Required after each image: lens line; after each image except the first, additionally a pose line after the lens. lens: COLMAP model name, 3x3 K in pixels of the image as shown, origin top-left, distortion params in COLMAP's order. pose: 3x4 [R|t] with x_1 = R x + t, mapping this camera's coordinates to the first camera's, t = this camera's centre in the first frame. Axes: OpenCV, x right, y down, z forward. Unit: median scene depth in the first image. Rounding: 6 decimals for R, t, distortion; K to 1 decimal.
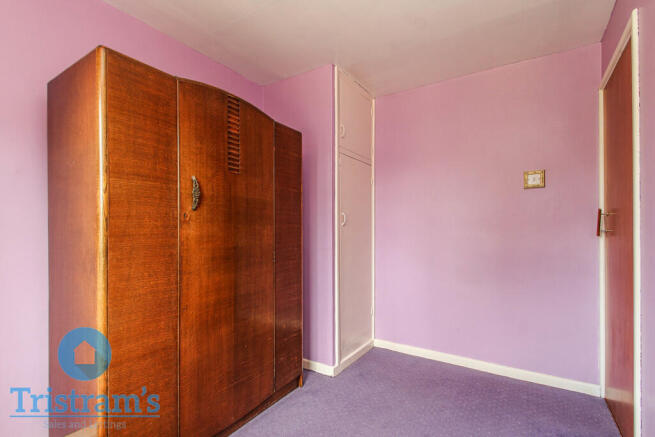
lens RADIAL K [[303.2, 0, 329.8], [0, 303.2, 226.9], [0, 0, 1]] dist [0.001084, -0.000054]
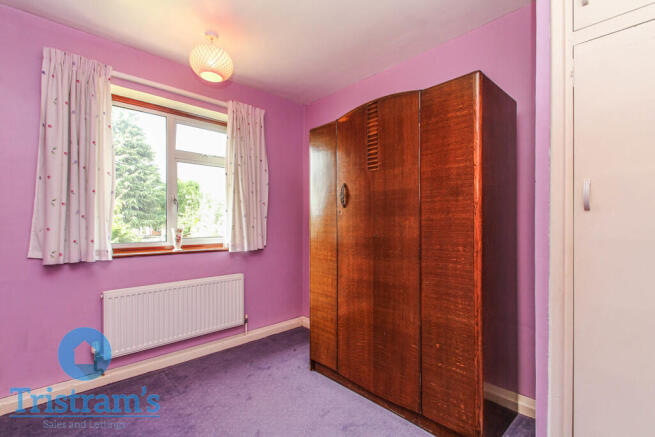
lens RADIAL K [[303.2, 0, 329.8], [0, 303.2, 226.9], [0, 0, 1]] dist [0.001084, -0.000054]
pose [[-0.249184, 0.005788, -0.968439, 0.796059], [0.007587, 0.999963, 0.004024, 0.023341], [0.968426, -0.006345, -0.249219, 1.110658]]
